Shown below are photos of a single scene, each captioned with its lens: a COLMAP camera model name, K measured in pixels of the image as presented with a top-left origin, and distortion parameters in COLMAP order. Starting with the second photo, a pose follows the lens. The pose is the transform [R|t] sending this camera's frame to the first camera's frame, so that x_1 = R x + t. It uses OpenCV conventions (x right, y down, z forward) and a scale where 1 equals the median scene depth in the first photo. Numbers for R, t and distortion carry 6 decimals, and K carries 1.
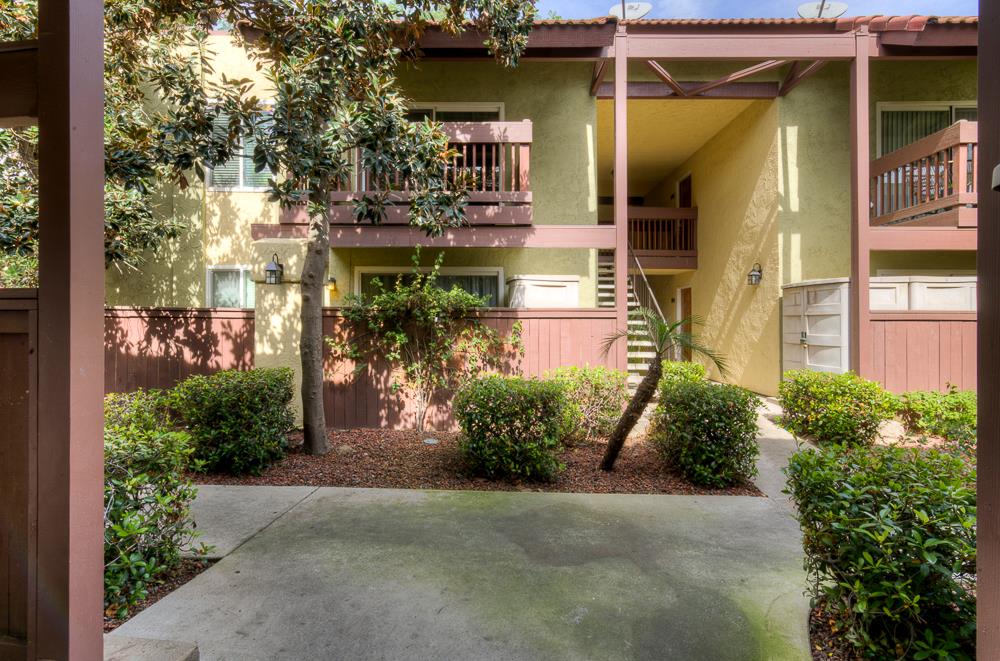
lens RADIAL K [[460.2, 0, 511.2], [0, 460.2, 322.1], [0, 0, 1]] dist [0.001225, 0.000219]
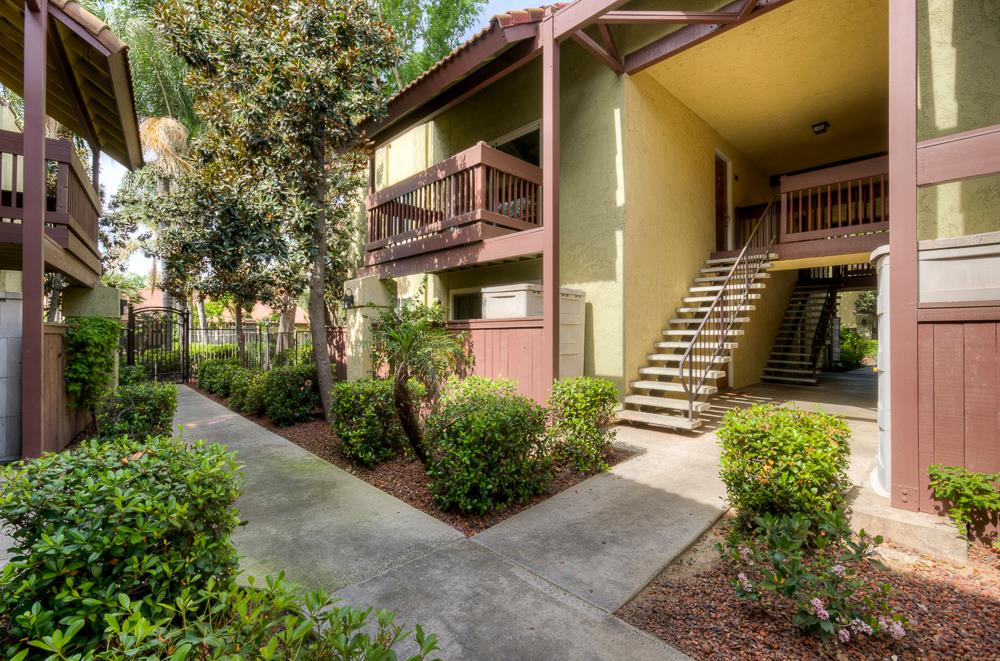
lens RADIAL K [[441.8, 0, 492.6], [0, 441.8, 333.2], [0, 0, 1]] dist [-0.000216, 0.000472]
pose [[0.703675, -0.008154, -0.710476, 0.777611], [0.002943, 0.999959, -0.008562, 0.010414], [0.710516, 0.003934, 0.703670, 0.305799]]
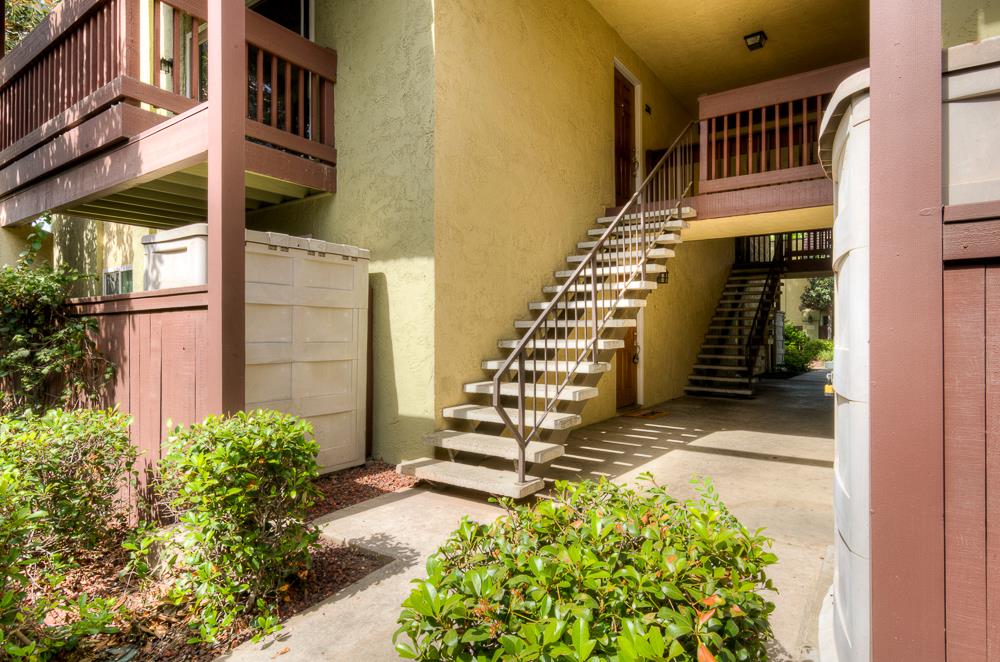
lens RADIAL K [[578.2, 0, 452.8], [0, 578.2, 337.0], [0, 0, 1]] dist [0.001866, -0.000130]
pose [[0.798922, -0.006855, -0.601395, 0.744759], [0.008166, 0.999967, -0.000550, 0.021863], [0.601379, -0.004471, 0.798952, 0.692106]]
